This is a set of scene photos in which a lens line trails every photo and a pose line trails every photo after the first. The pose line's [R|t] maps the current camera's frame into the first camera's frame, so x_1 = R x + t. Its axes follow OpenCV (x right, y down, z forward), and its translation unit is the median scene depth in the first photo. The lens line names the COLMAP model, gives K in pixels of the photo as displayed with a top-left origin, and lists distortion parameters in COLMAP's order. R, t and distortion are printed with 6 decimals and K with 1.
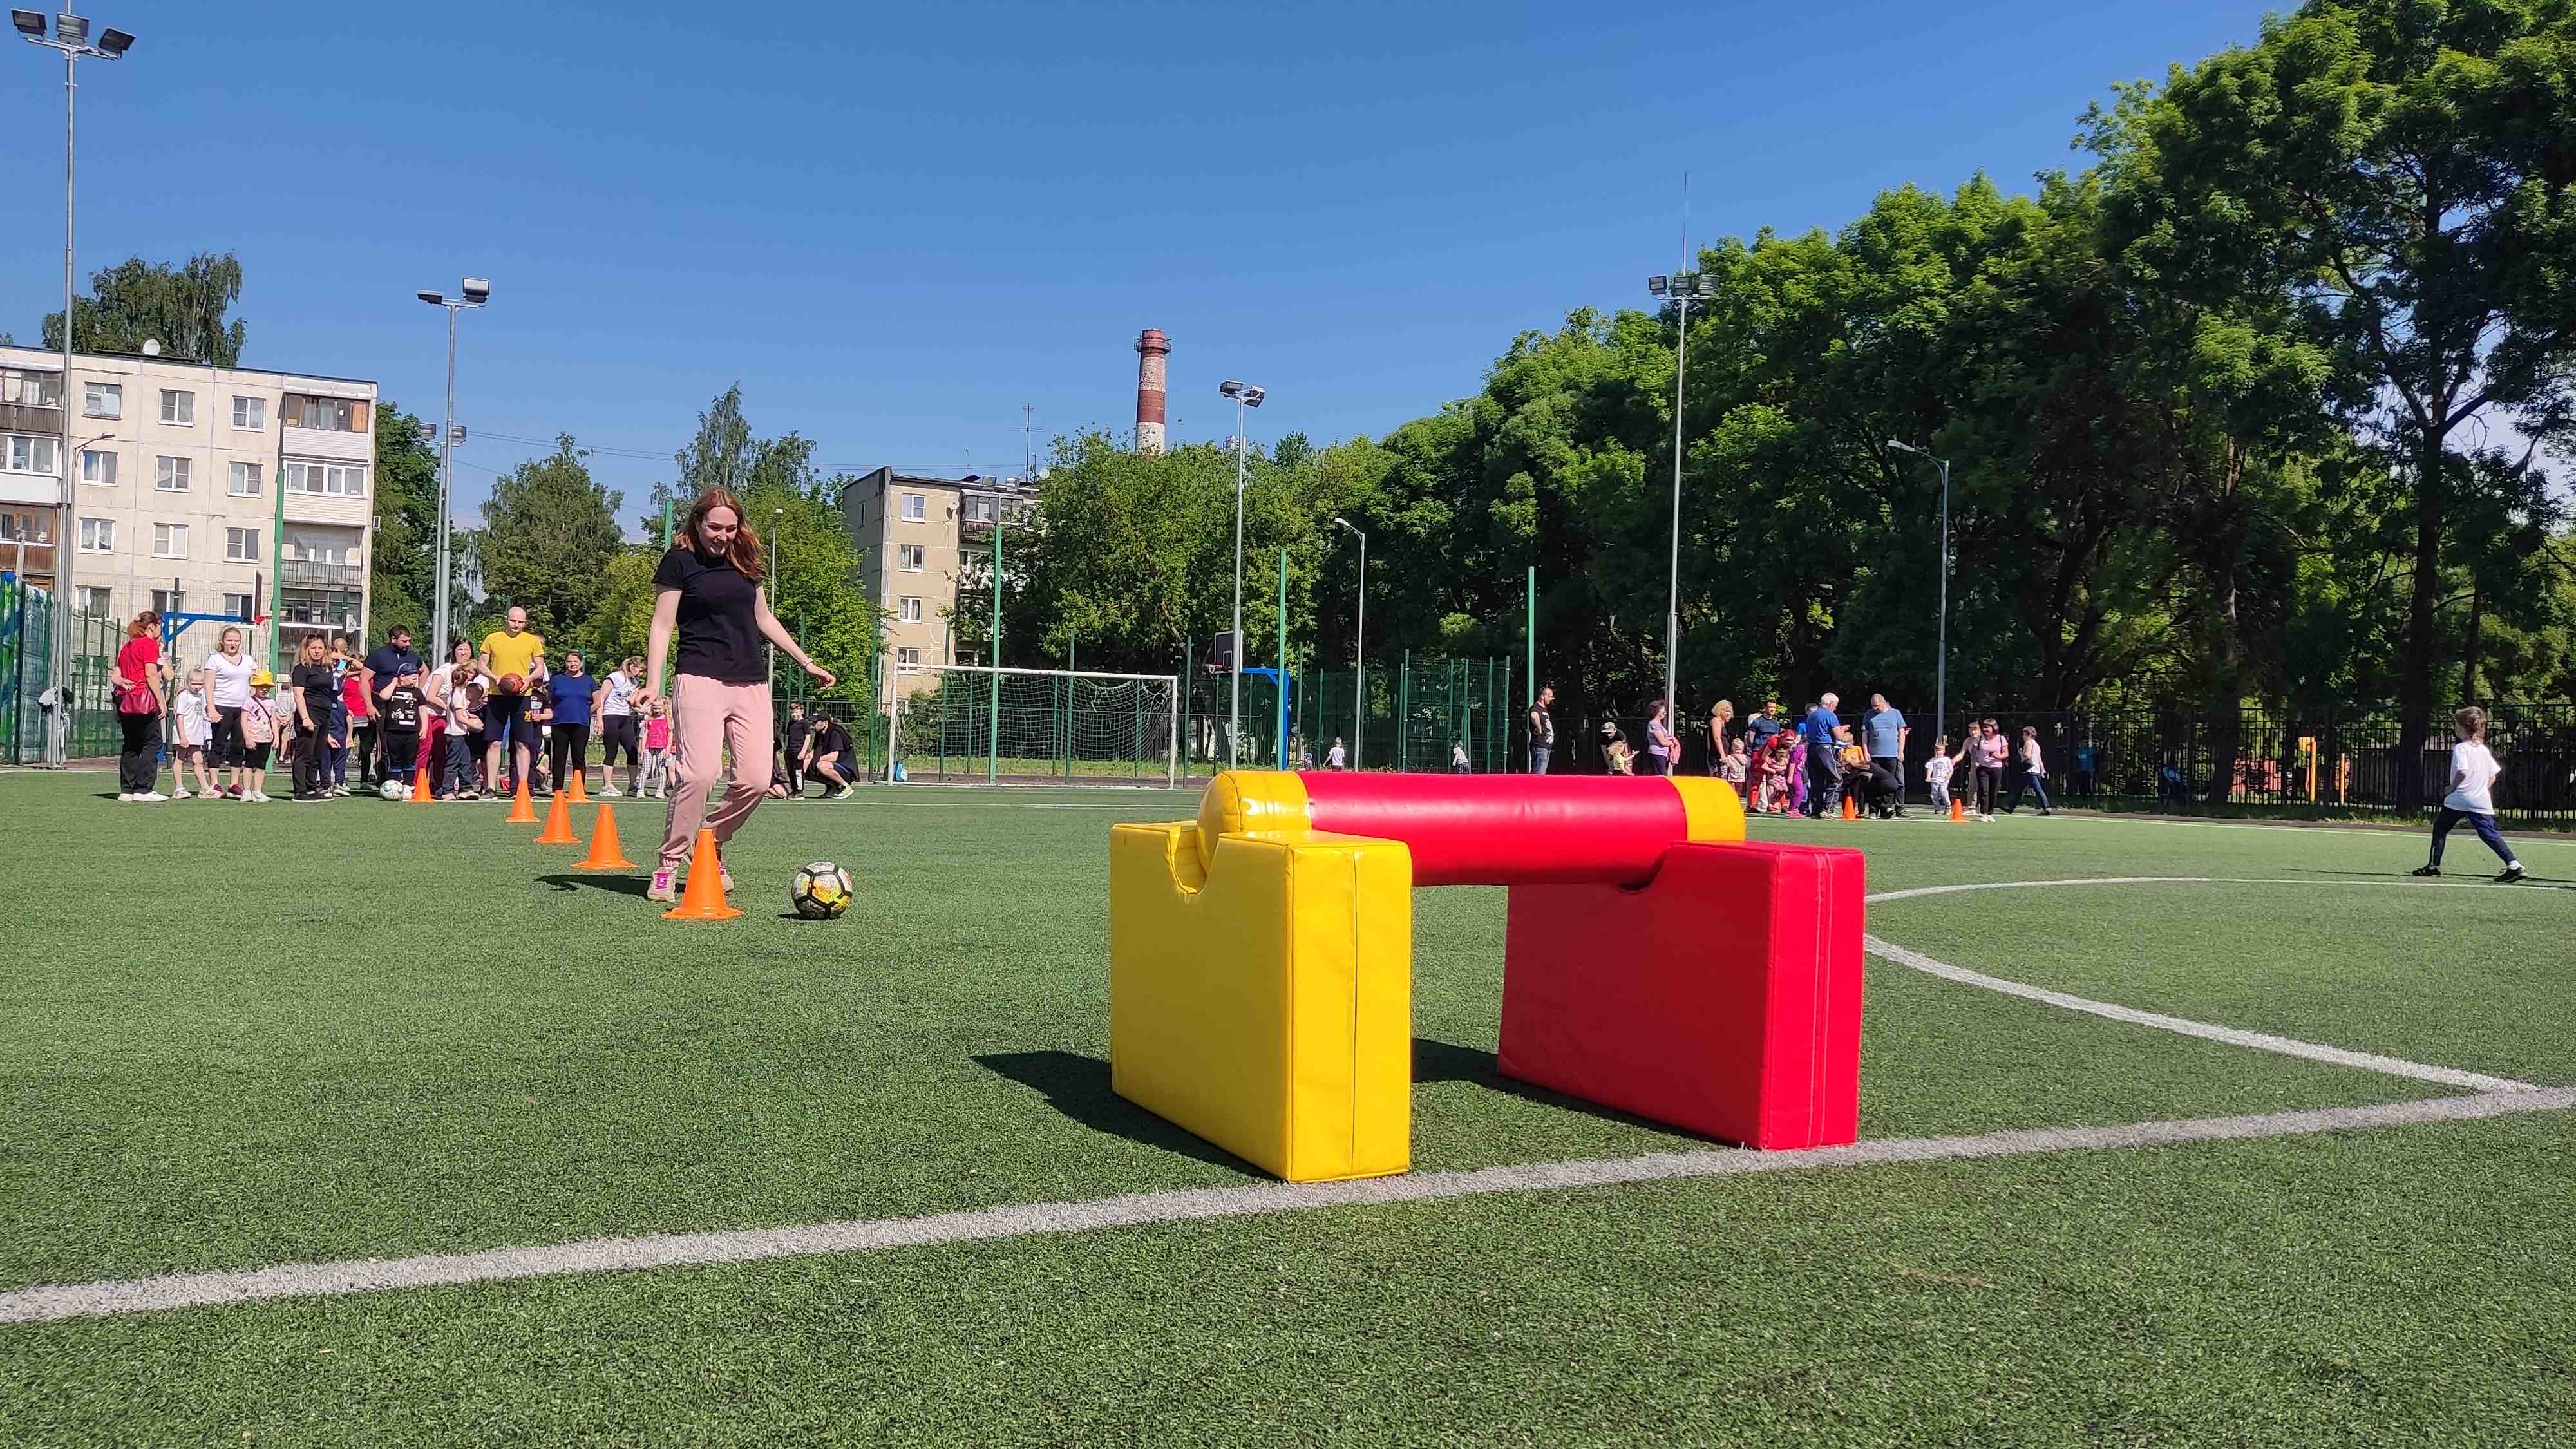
lens RADIAL K [[1864.4, 0, 1288.0], [0, 1864.4, 724.5], [0, 0, 1]] dist [0.038827, -0.059137]
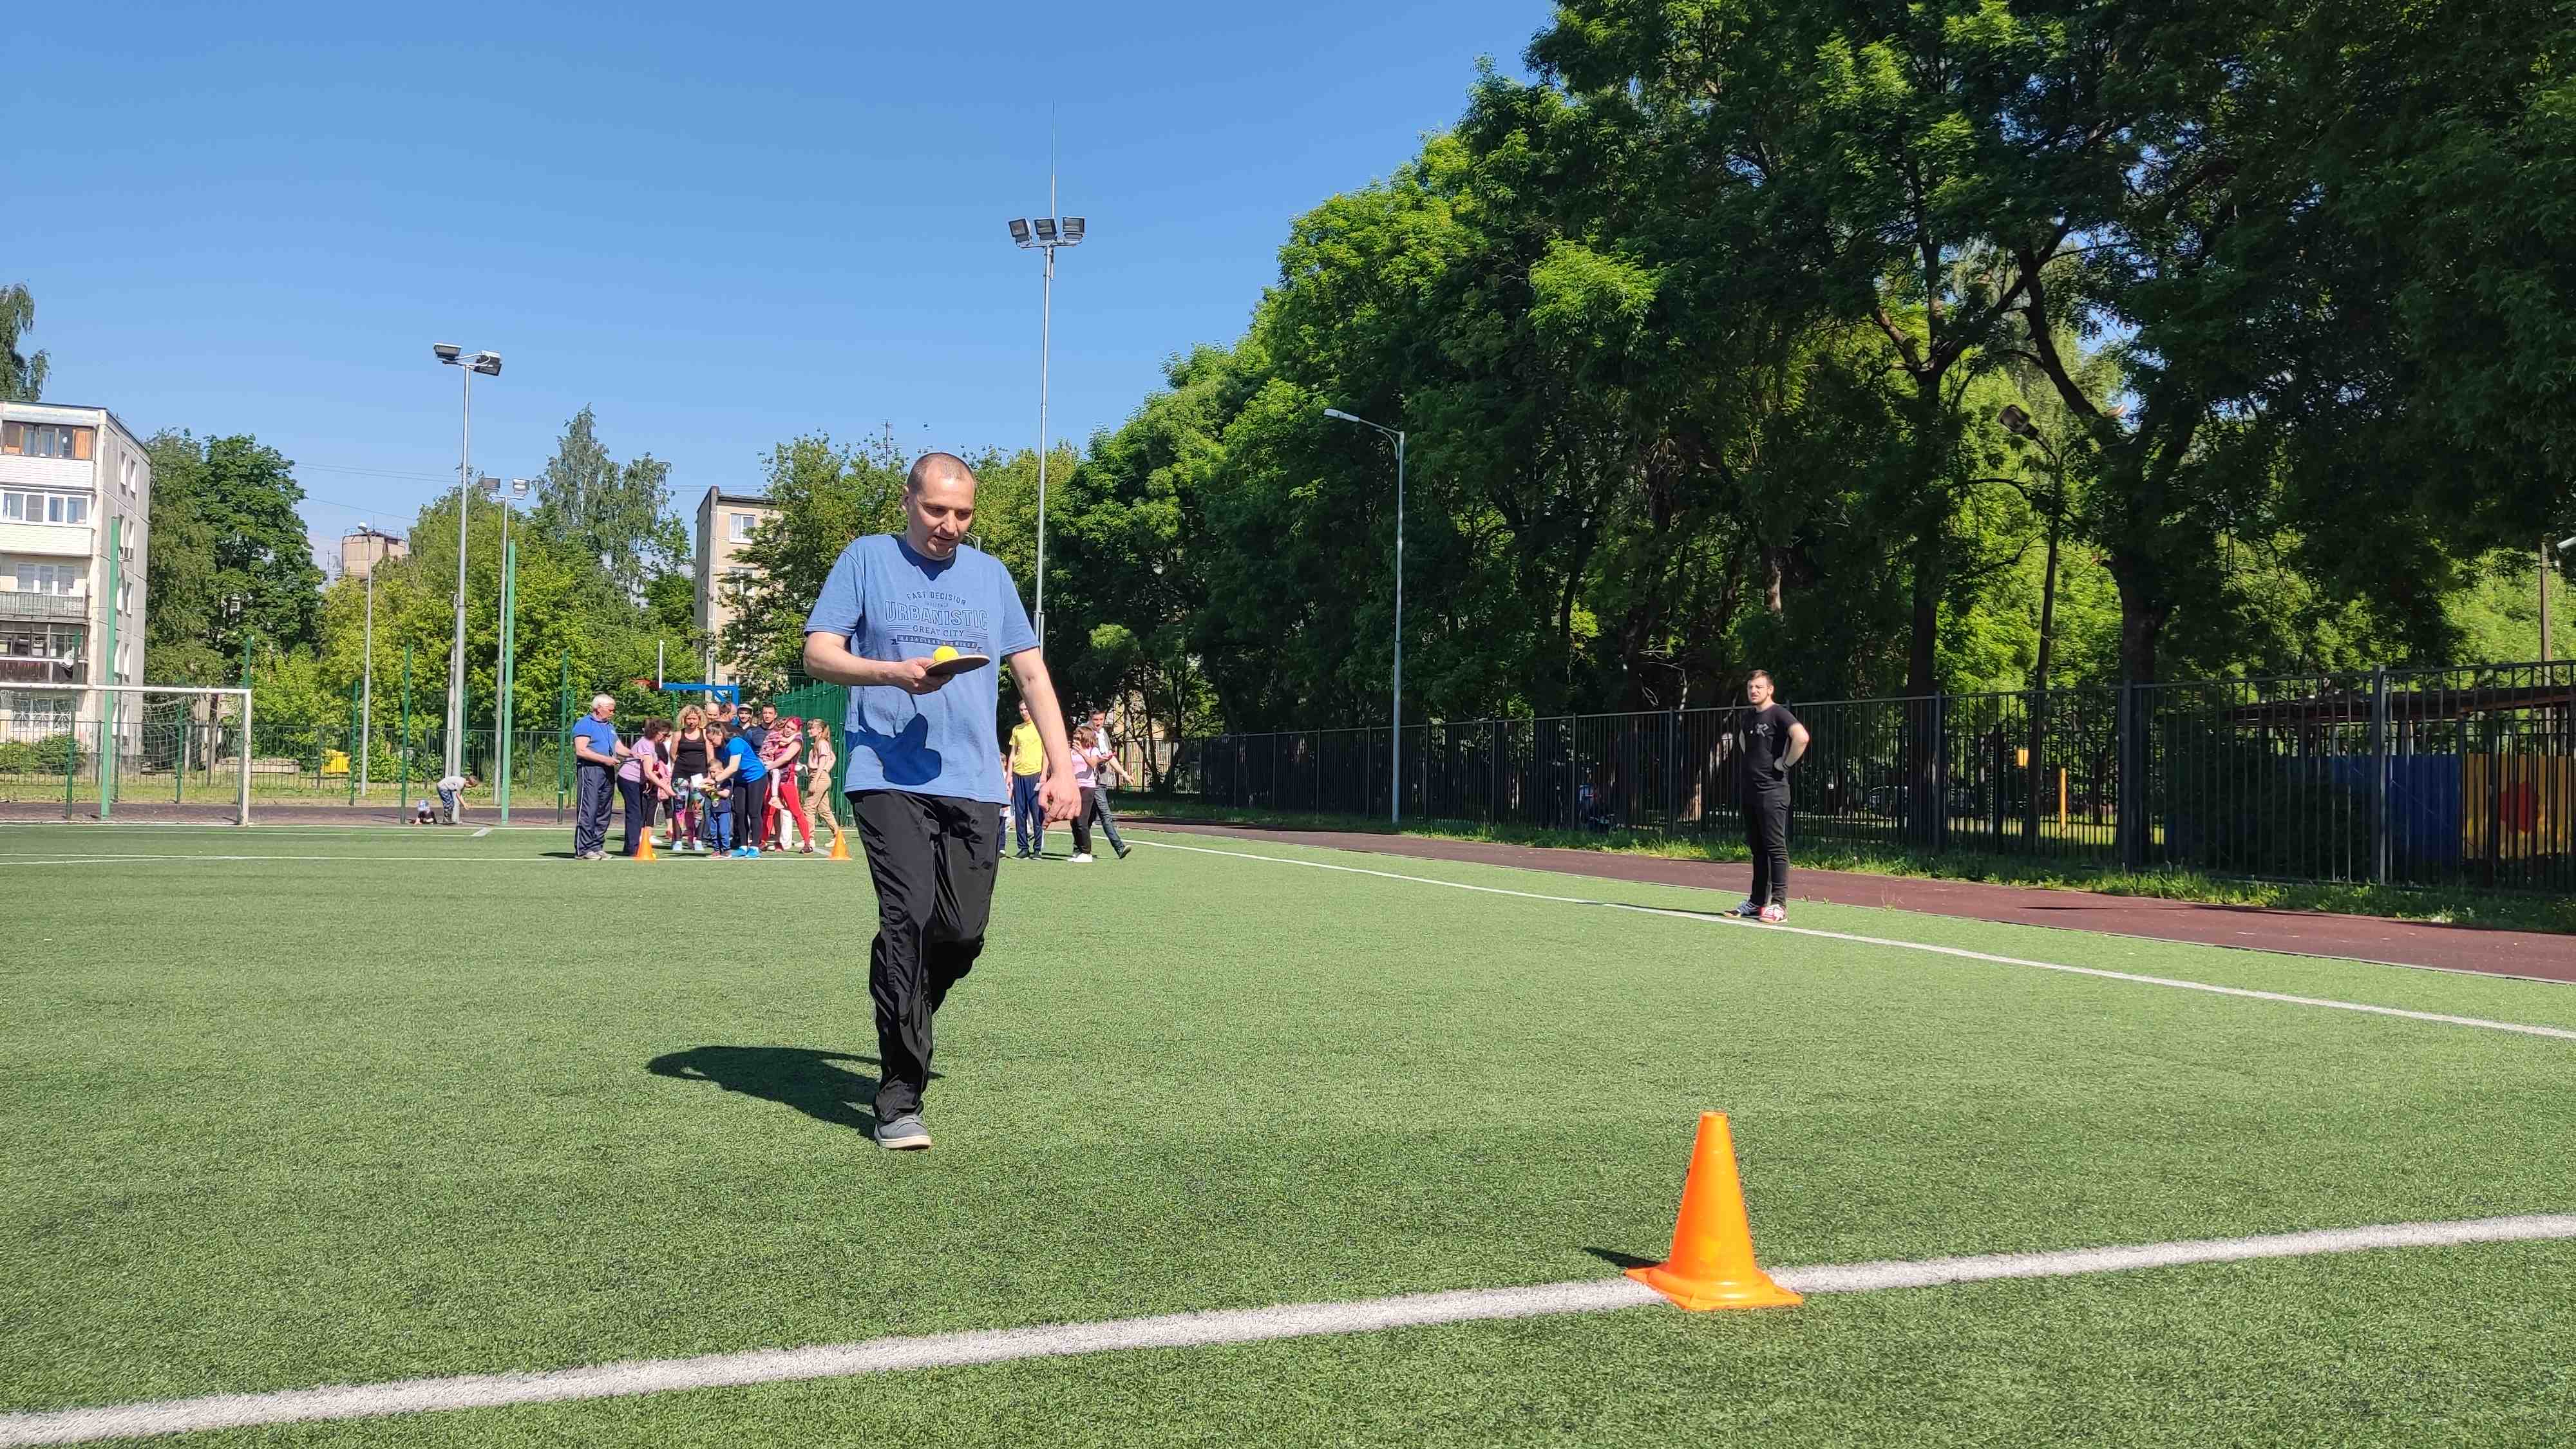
lens RADIAL K [[1864.4, 0, 1288.0], [0, 1864.4, 724.5], [0, 0, 1]] dist [0.038827, -0.059137]
pose [[0.997909, -0.013087, -0.063294, 0.298406], [0.012200, 0.999822, -0.014379, 0.003606], [0.063471, 0.013577, 0.997891, 0.126078]]
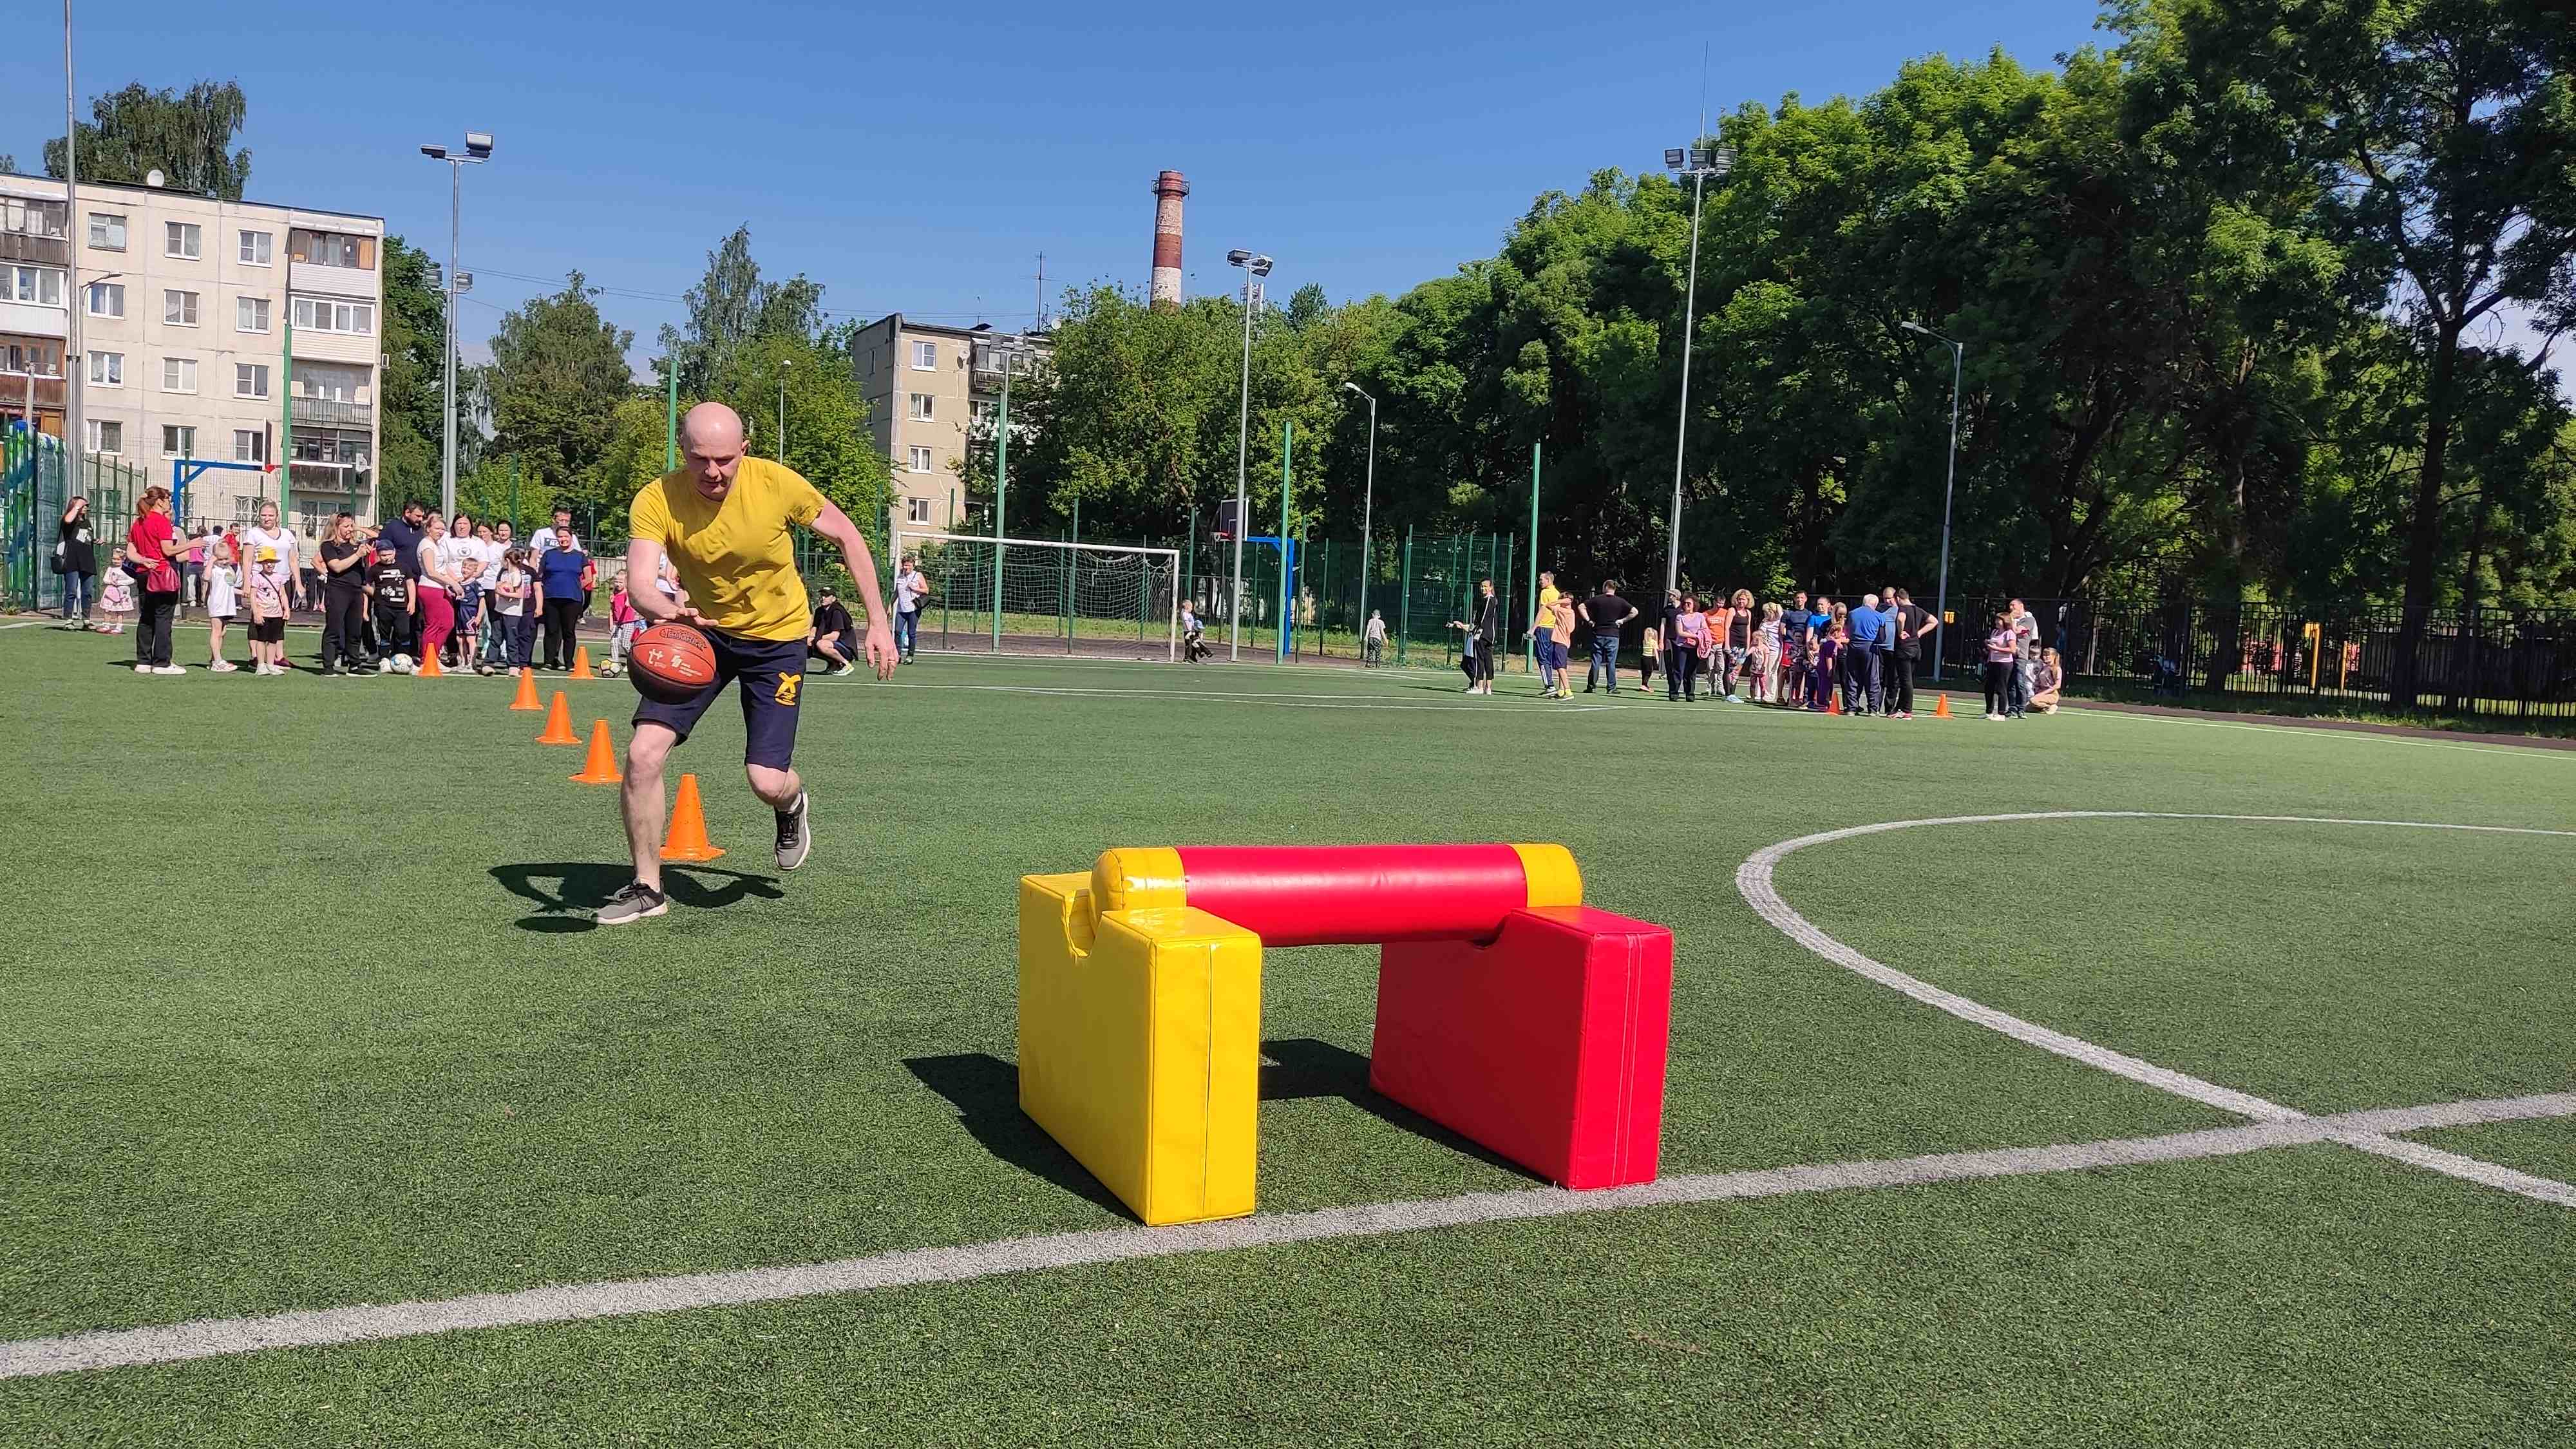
lens RADIAL K [[1872.0, 0, 1288.0], [0, 1872.0, 724.5], [0, 0, 1]] dist [0.024460, -0.041130]
pose [[0.999767, 0.020699, -0.006166, 0.005775], [-0.020142, 0.996613, 0.079728, -0.010545], [0.007796, -0.079585, 0.996798, -0.009361]]
